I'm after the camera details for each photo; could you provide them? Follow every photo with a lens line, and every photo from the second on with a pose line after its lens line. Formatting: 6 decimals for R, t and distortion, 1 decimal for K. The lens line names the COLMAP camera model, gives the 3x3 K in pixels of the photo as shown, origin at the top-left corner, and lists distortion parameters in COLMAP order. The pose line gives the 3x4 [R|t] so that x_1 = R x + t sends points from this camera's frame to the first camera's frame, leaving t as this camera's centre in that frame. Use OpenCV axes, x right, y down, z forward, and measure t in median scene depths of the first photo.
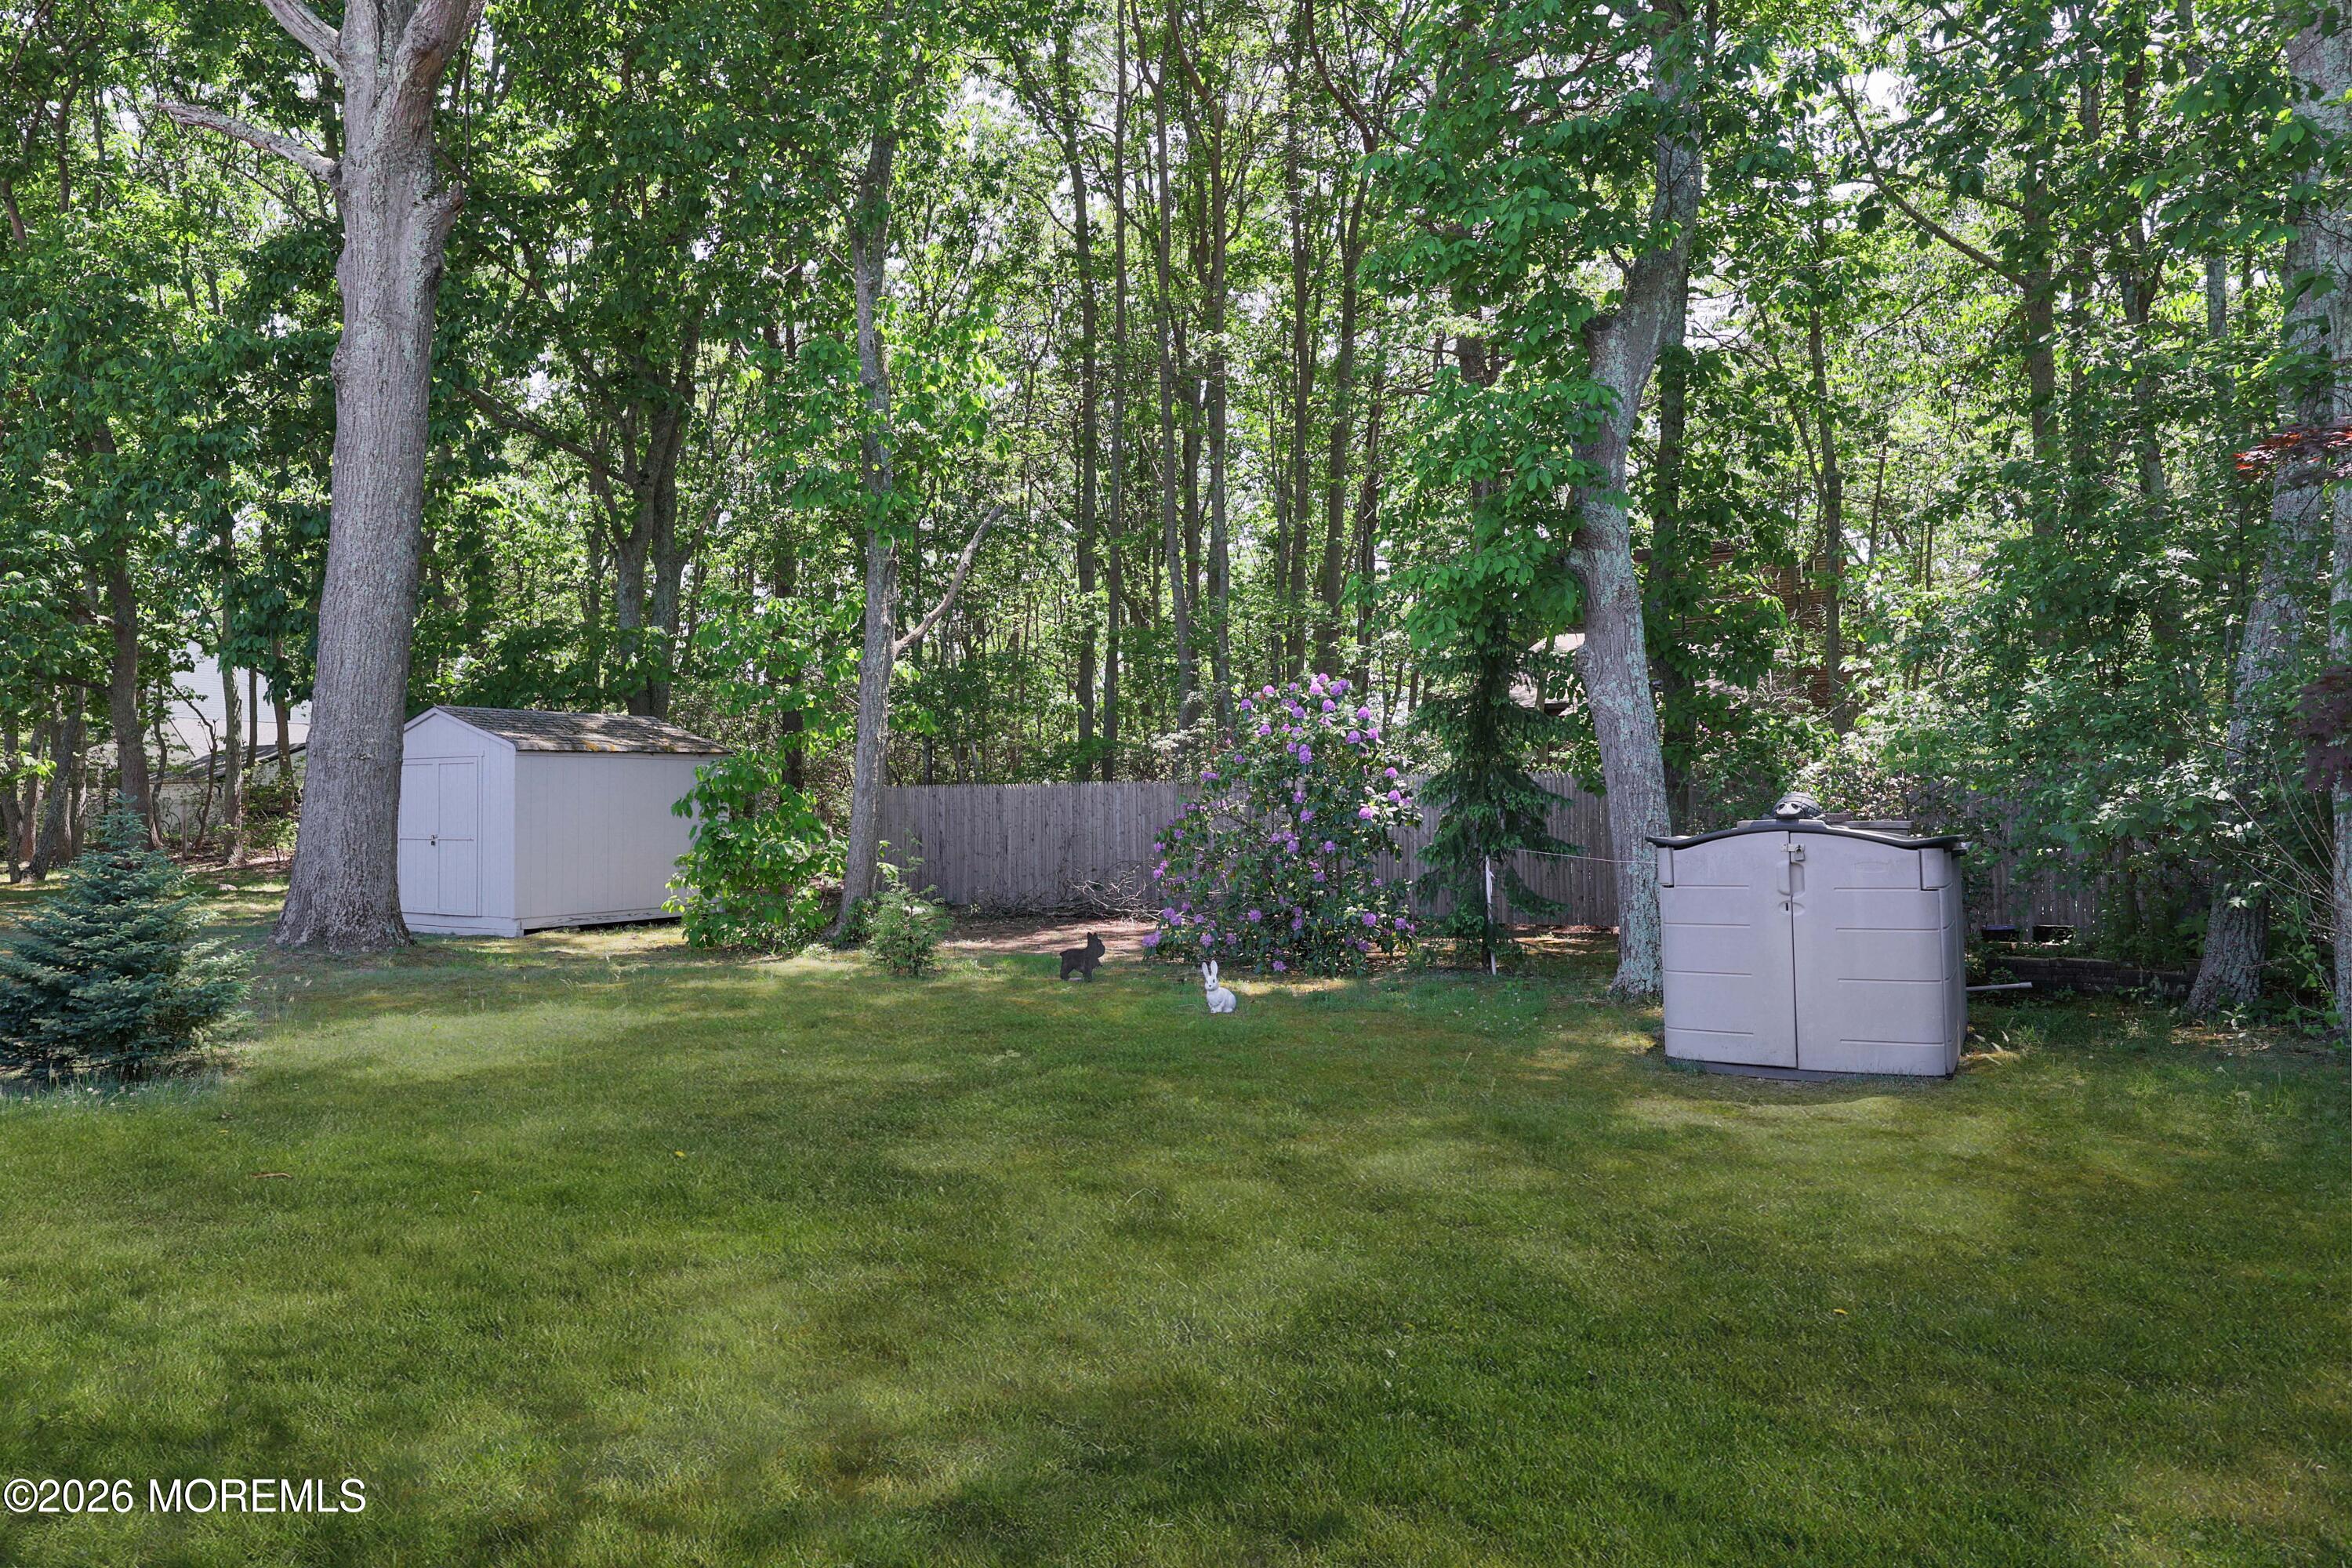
lens RADIAL K [[1445.1, 0, 1164.9], [0, 1445.1, 779.3], [0, 0, 1]] dist [0.007574, -0.000509]
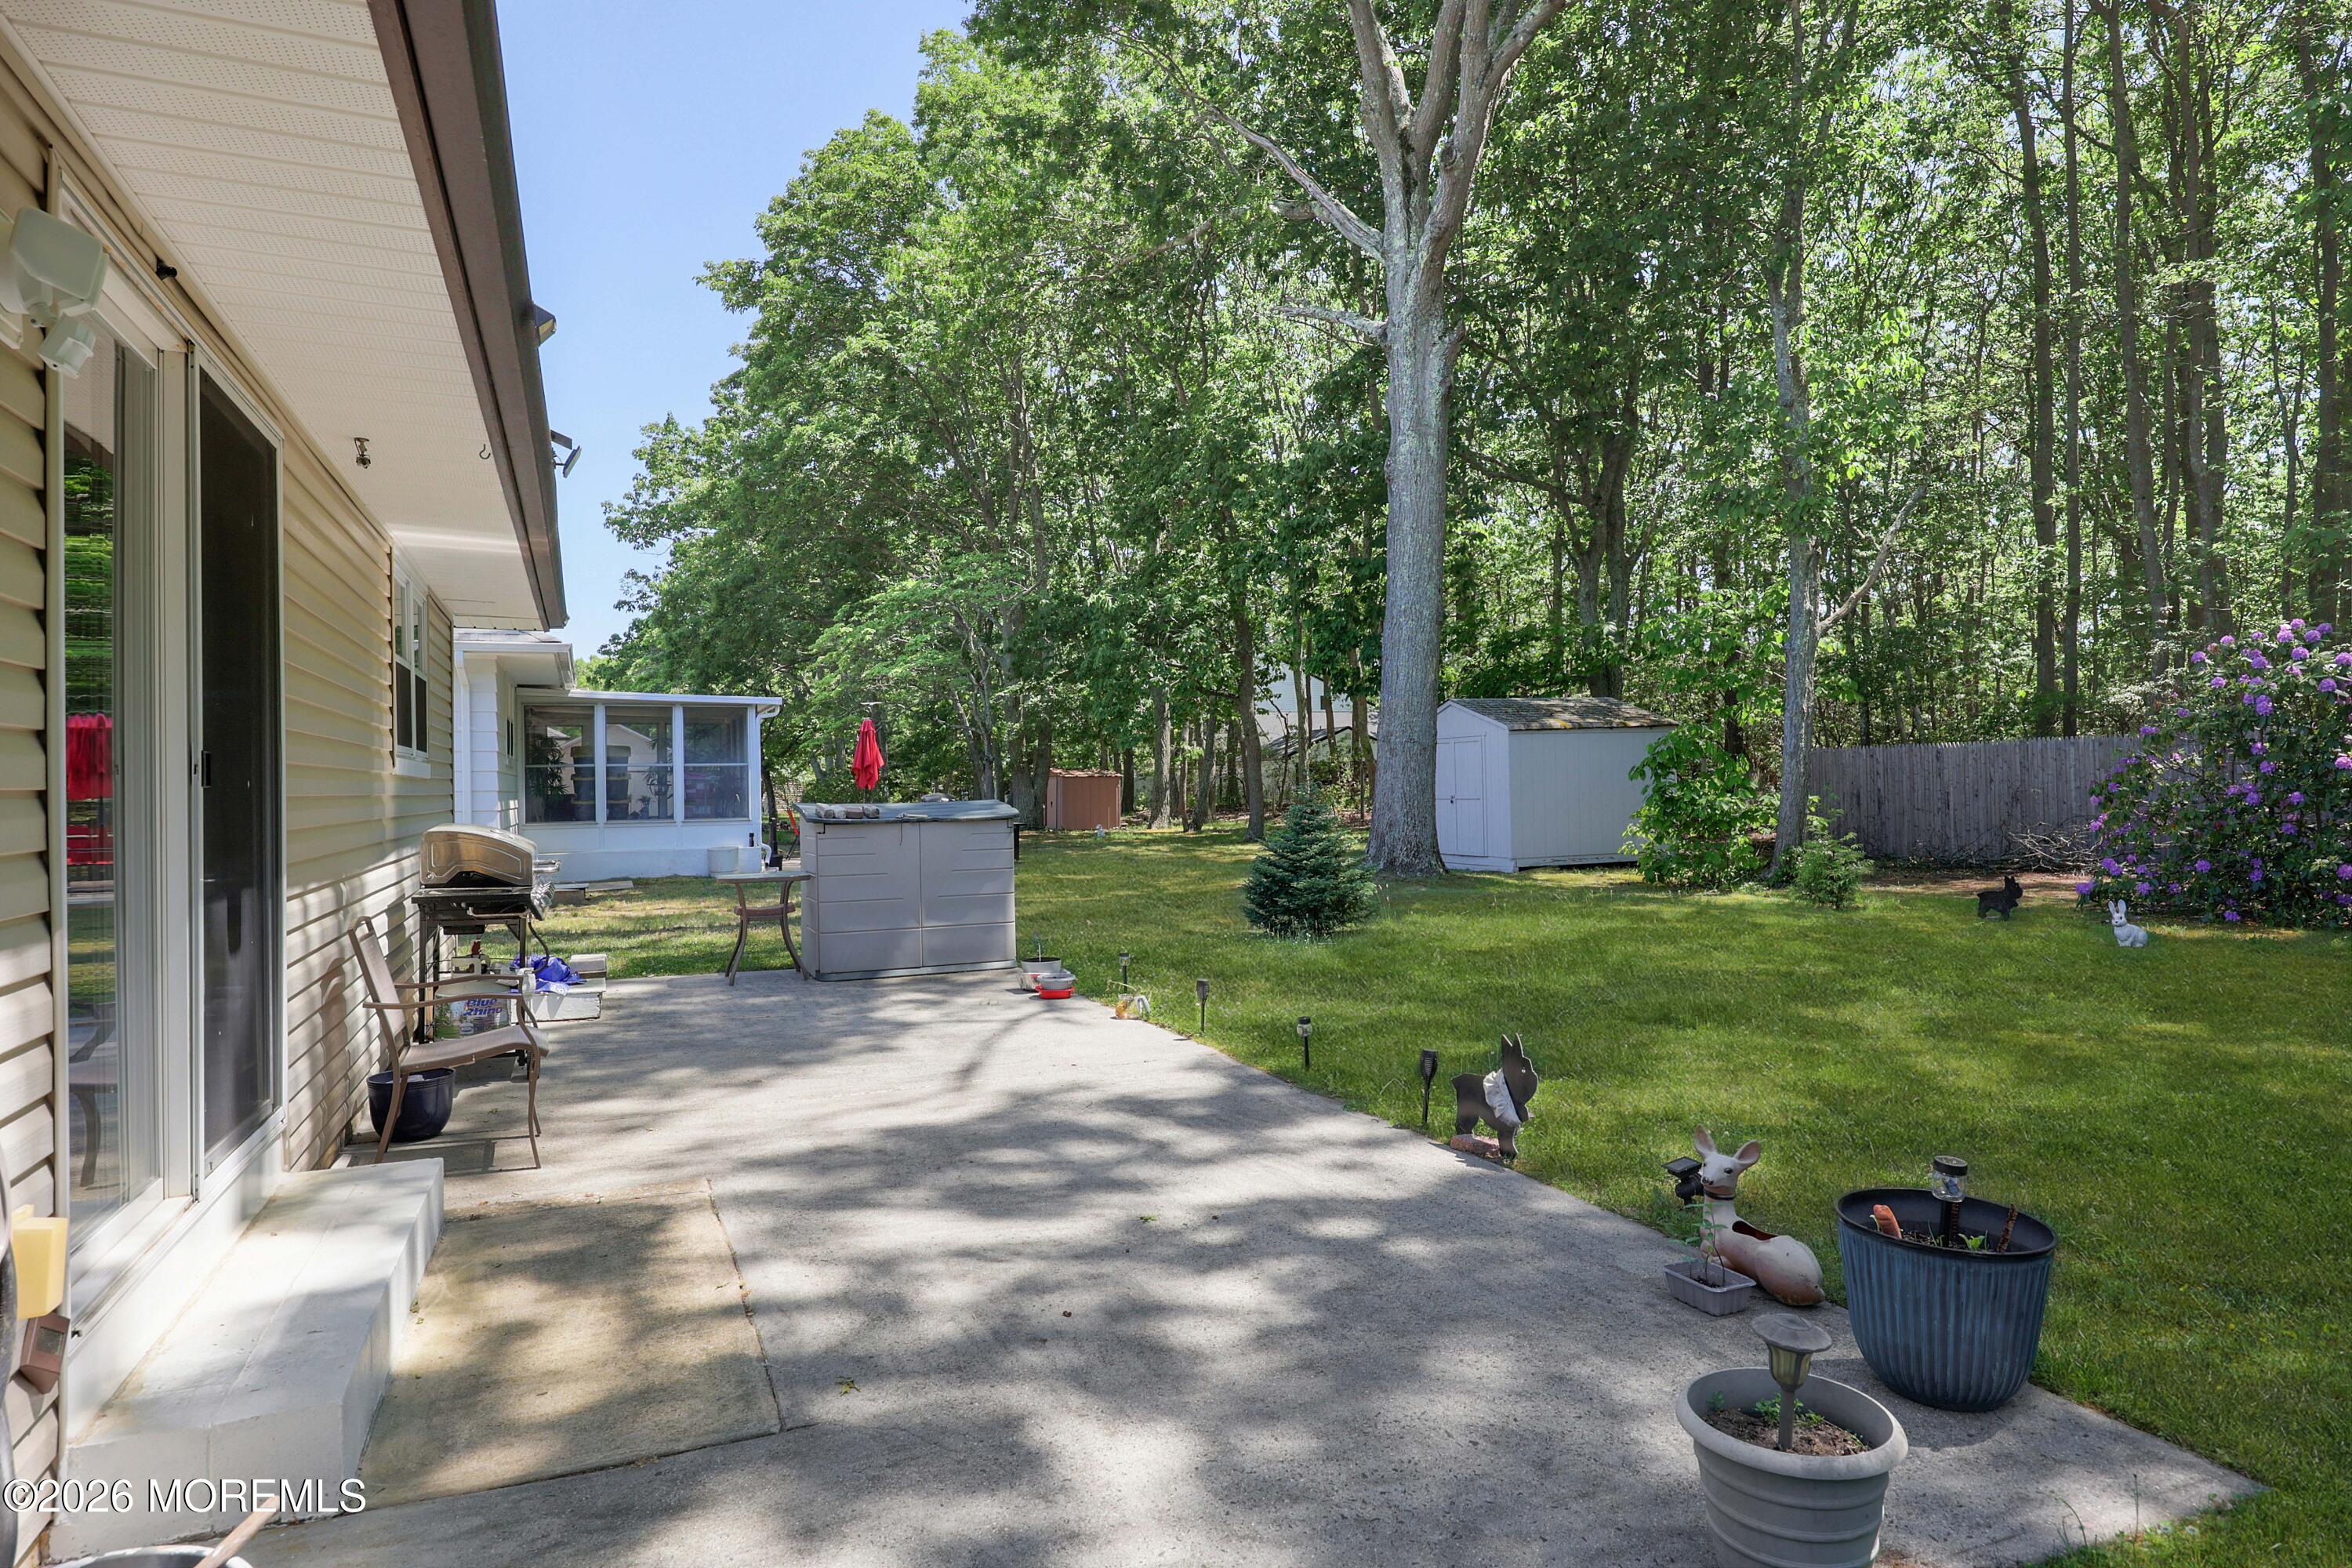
lens RADIAL K [[1378.4, 0, 1163.5], [0, 1378.4, 774.9], [0, 0, 1]] dist [-0.001111, -0.001371]
pose [[0.794129, -0.018985, -0.607453, 0.063668], [0.032052, 0.999429, 0.010666, -0.003449], [0.606904, -0.027941, 0.794284, -0.190155]]
